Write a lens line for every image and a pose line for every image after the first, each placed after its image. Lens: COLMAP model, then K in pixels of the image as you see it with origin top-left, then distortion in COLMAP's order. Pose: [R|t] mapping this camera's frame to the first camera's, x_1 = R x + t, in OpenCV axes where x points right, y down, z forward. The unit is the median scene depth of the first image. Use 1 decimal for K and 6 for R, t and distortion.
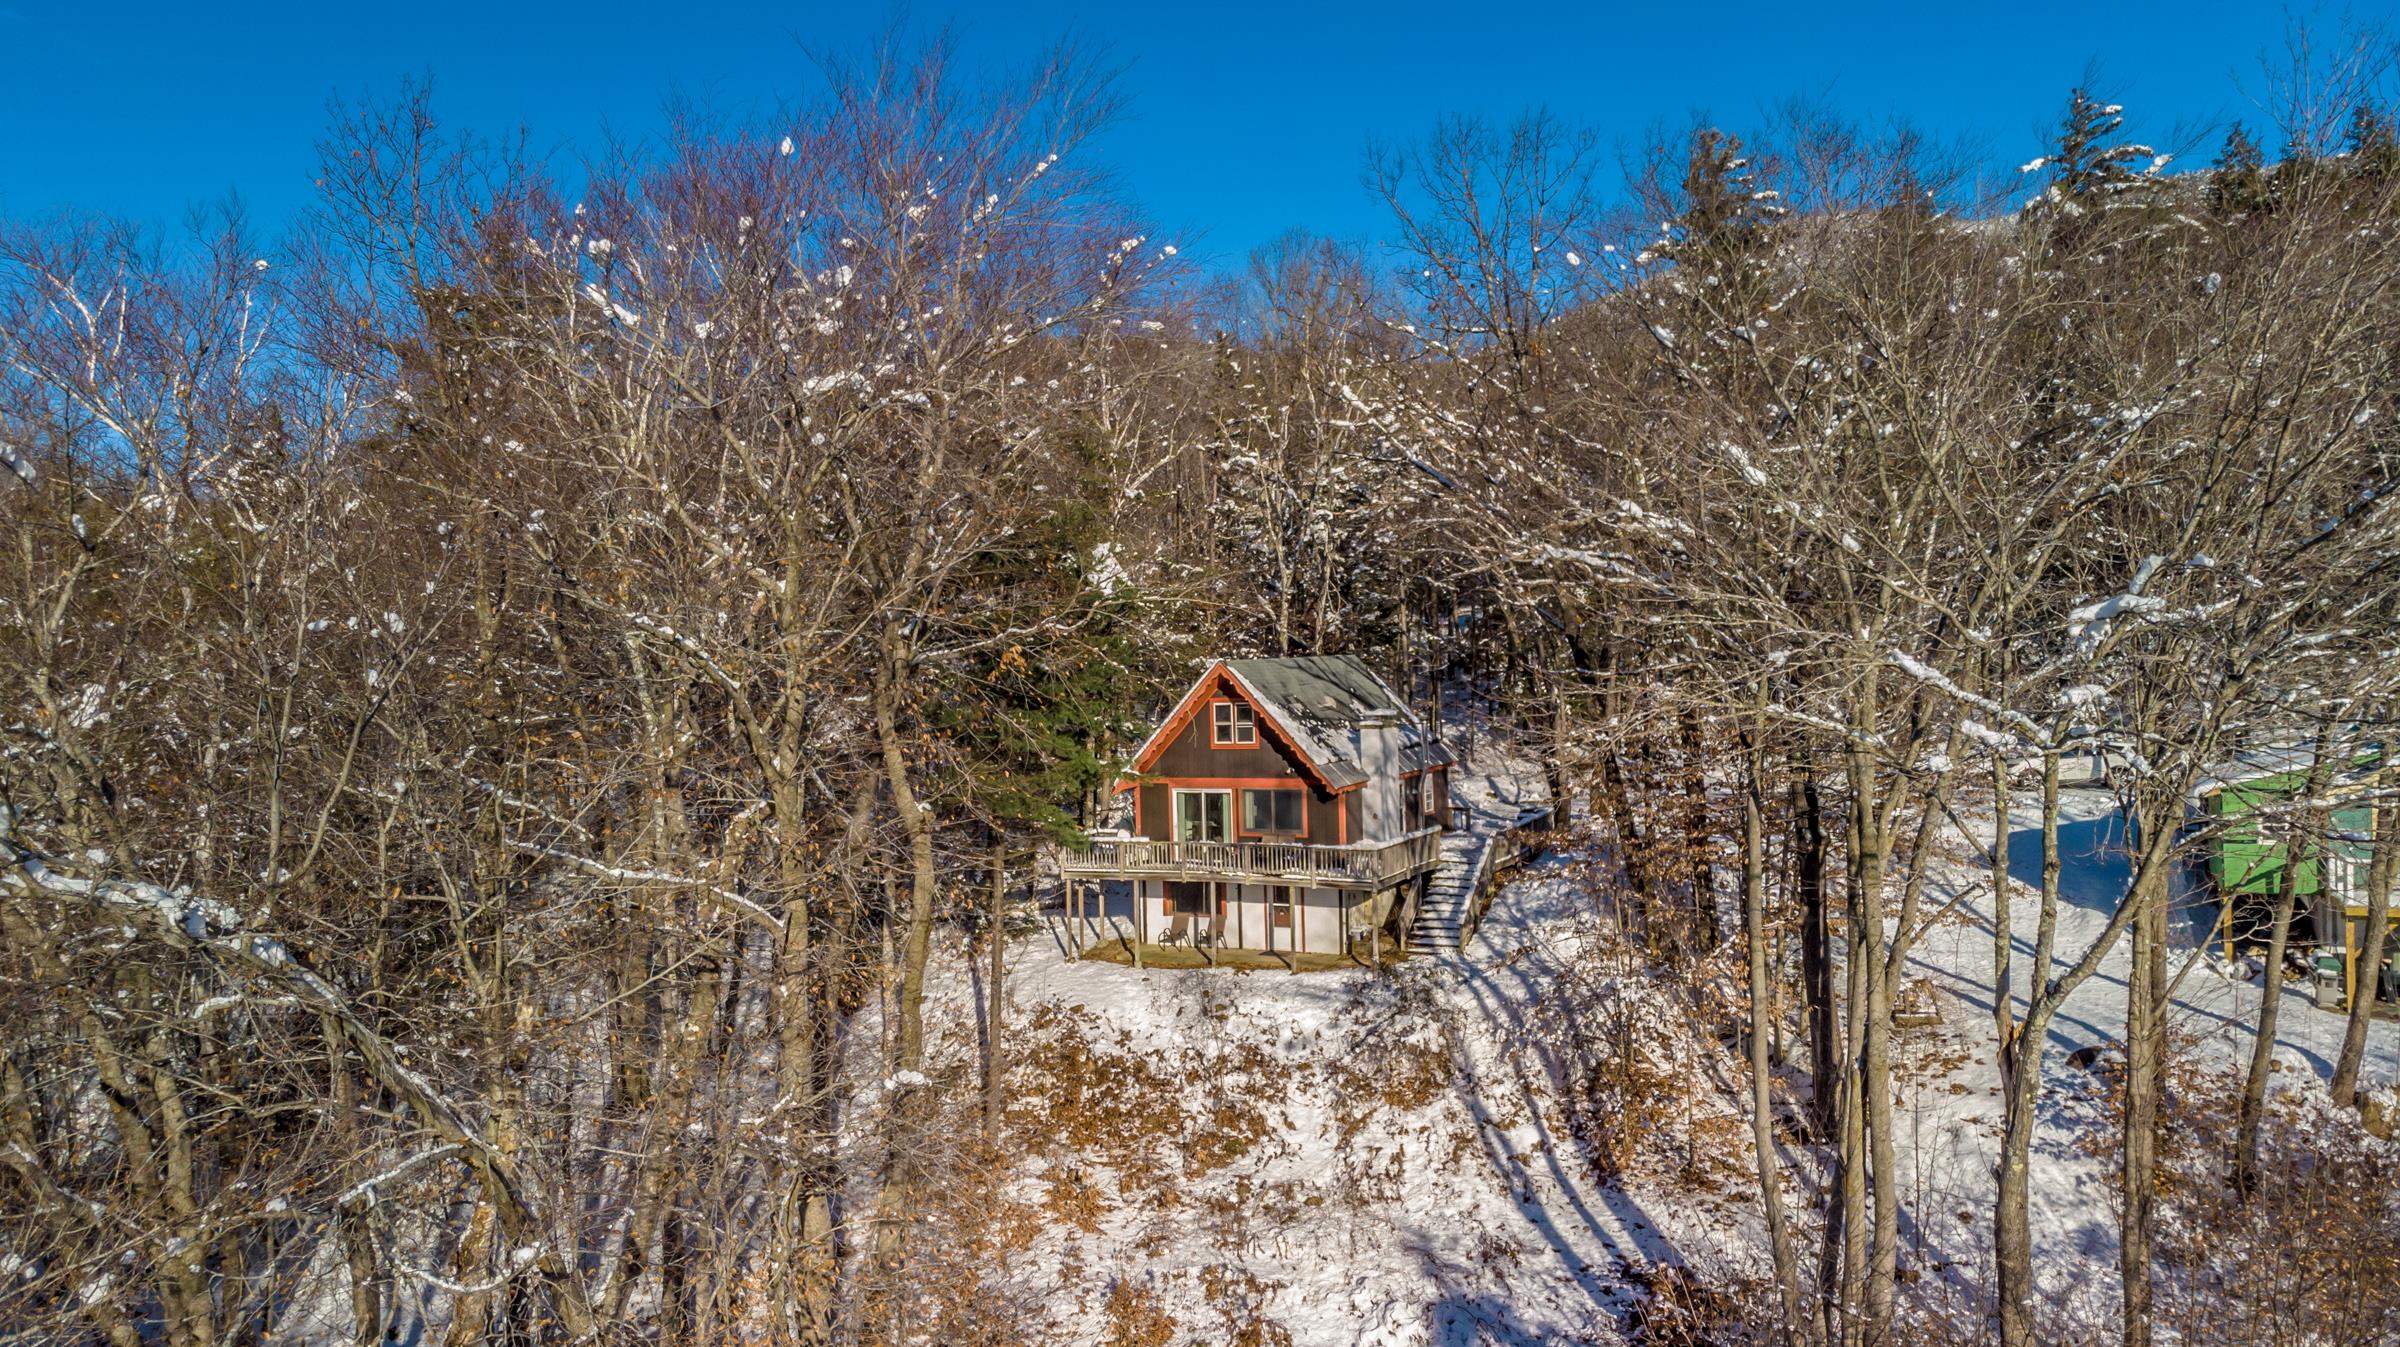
lens RADIAL K [[1691.2, 0, 1191.2], [0, 1691.2, 655.5], [0, 0, 1]] dist [0.012408, 0.000891]
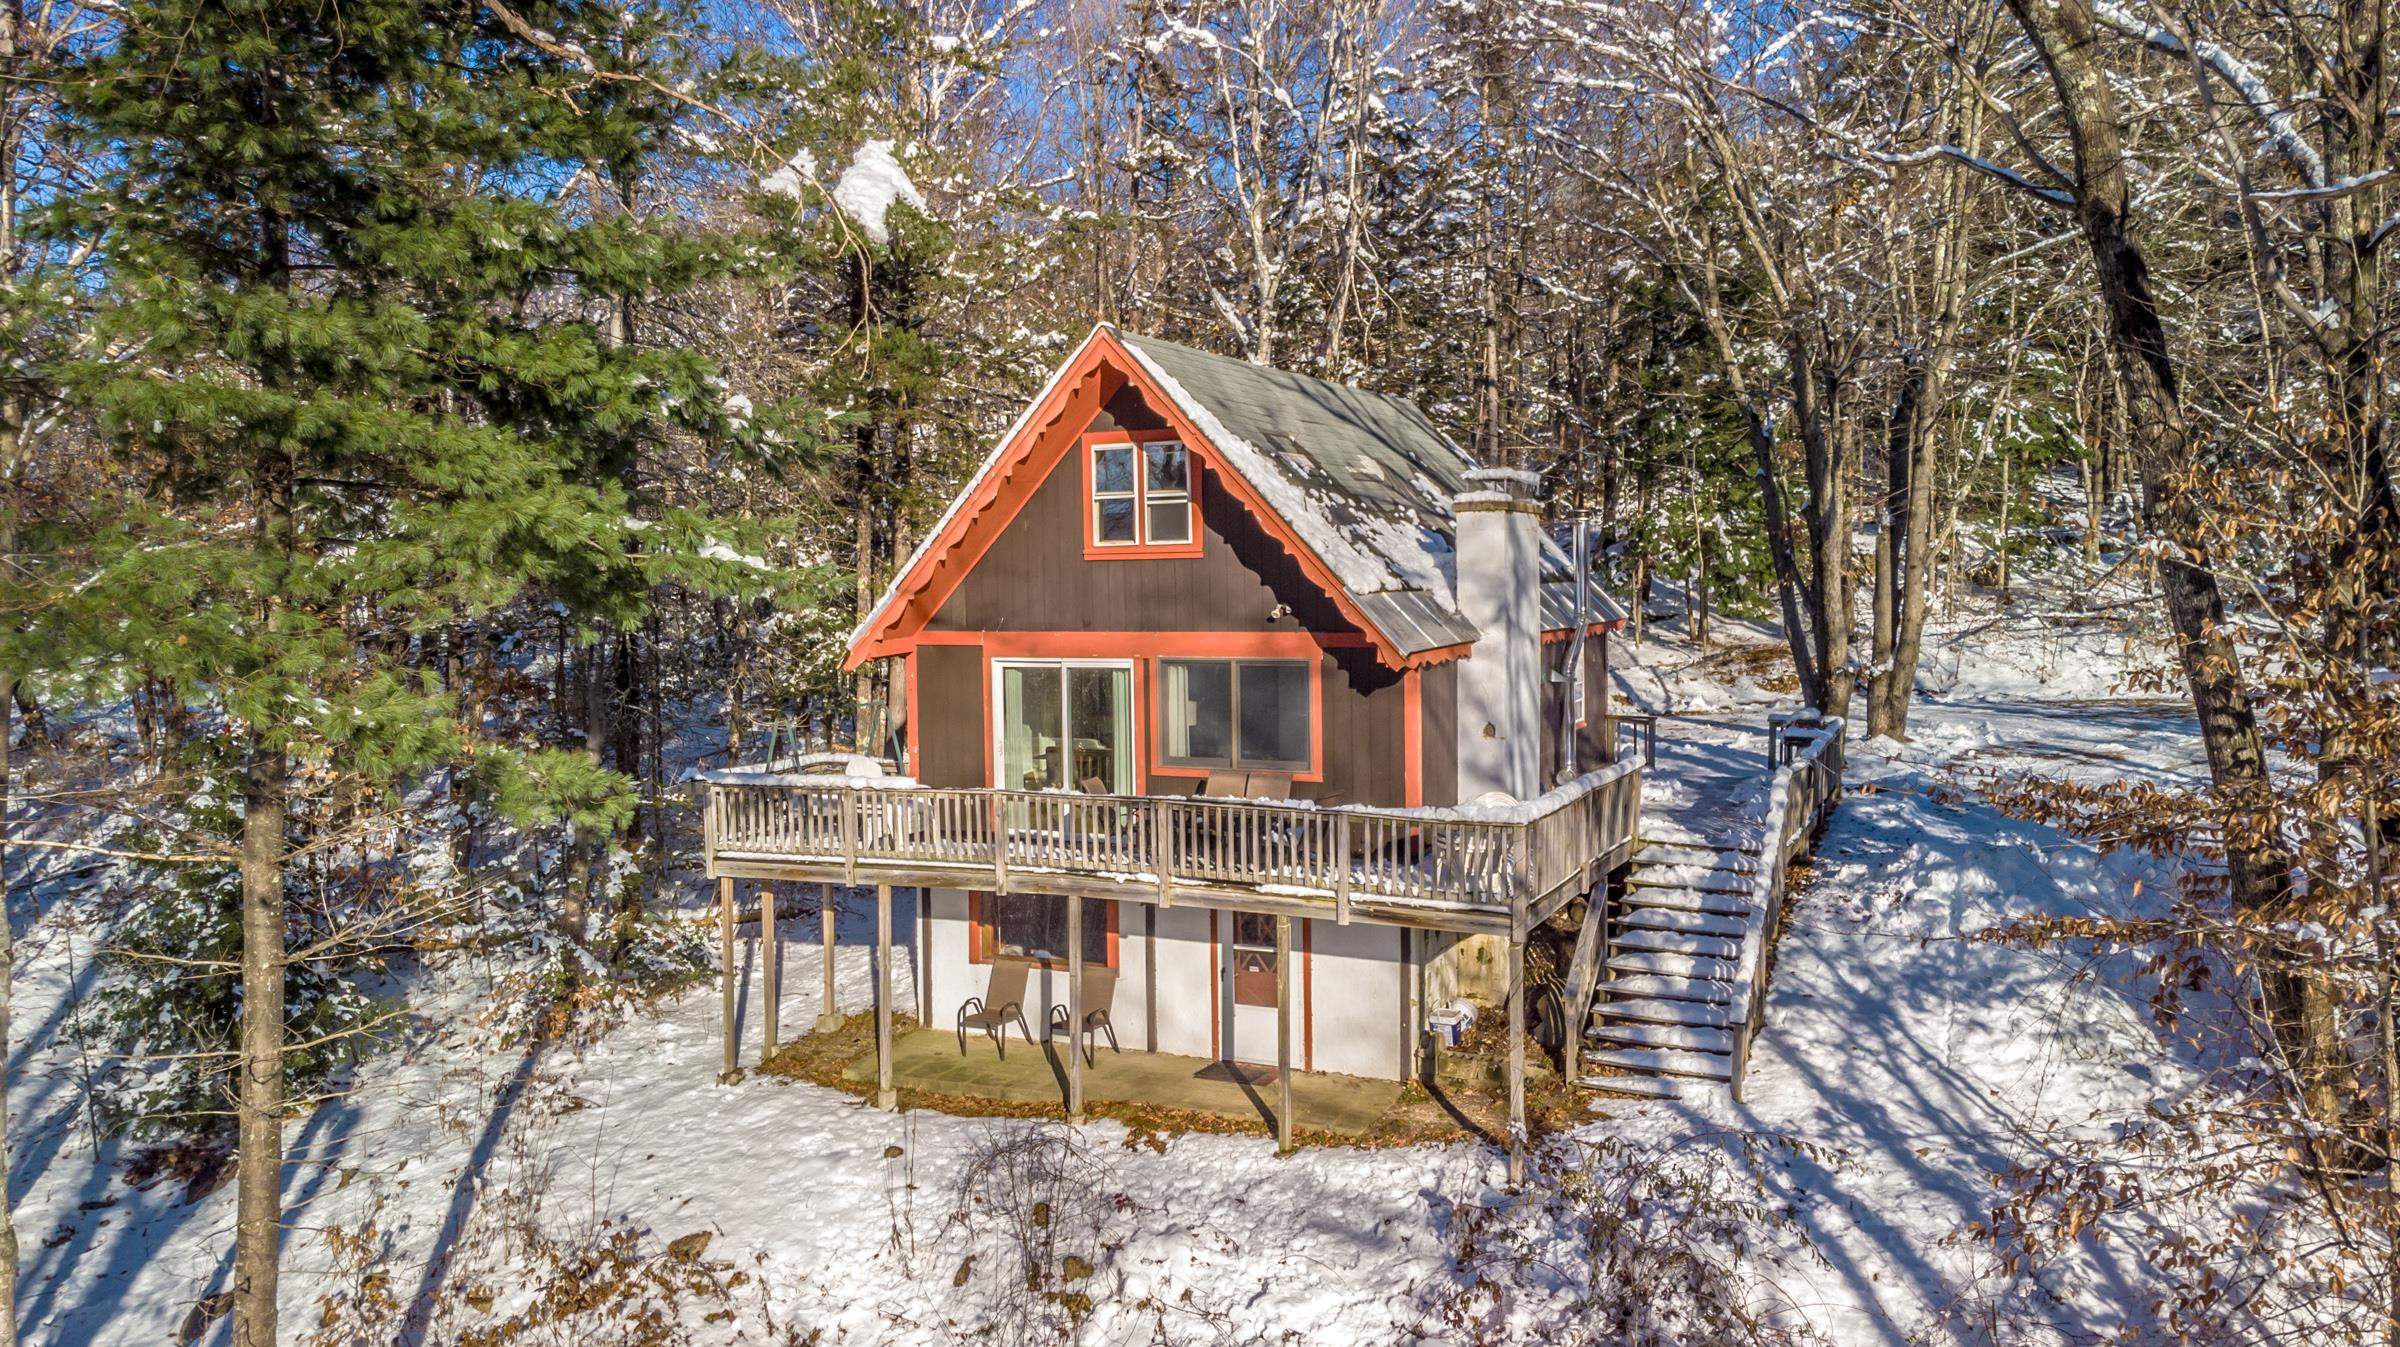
lens RADIAL K [[1691.2, 0, 1205.7], [0, 1691.2, 681.2], [0, 0, 1]] dist [0.012408, 0.000891]
pose [[0.999556, 0.010497, 0.027889, 0.030656], [-0.012144, 0.998152, 0.059533, 0.061925], [-0.027212, -0.059845, 0.997837, 0.615963]]
